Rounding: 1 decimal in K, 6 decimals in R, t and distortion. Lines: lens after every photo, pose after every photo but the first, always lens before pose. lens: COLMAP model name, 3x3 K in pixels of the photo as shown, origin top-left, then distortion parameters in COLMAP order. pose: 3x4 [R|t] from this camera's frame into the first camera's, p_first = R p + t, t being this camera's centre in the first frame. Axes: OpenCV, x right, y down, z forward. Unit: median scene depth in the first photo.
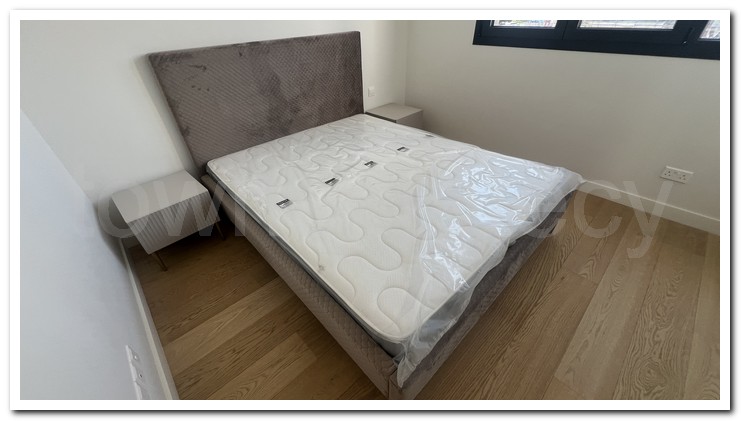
lens RADIAL K [[280.7, 0, 372.6], [0, 280.7, 208.9], [0, 0, 1]] dist [-0.004798, 0.001769]
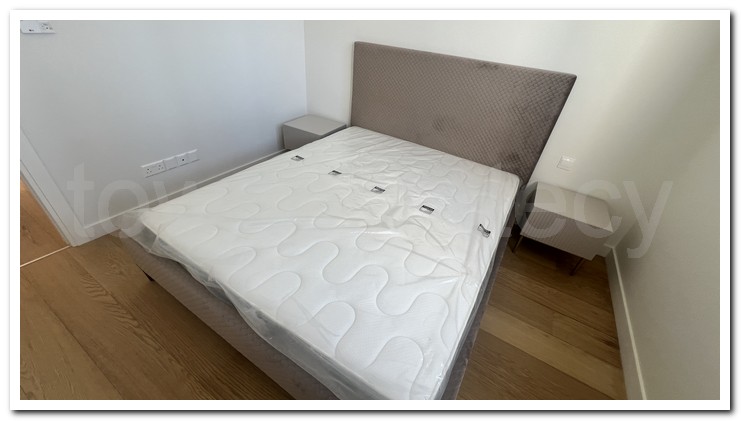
lens RADIAL K [[280.7, 0, 373.1], [0, 280.7, 212.4], [0, 0, 1]] dist [-0.004798, 0.001769]
pose [[0.258637, 0.609528, -0.749388, 0.718728], [-0.645535, 0.686180, 0.335323, -0.404286], [0.718603, 0.397029, 0.570944, 0.486829]]
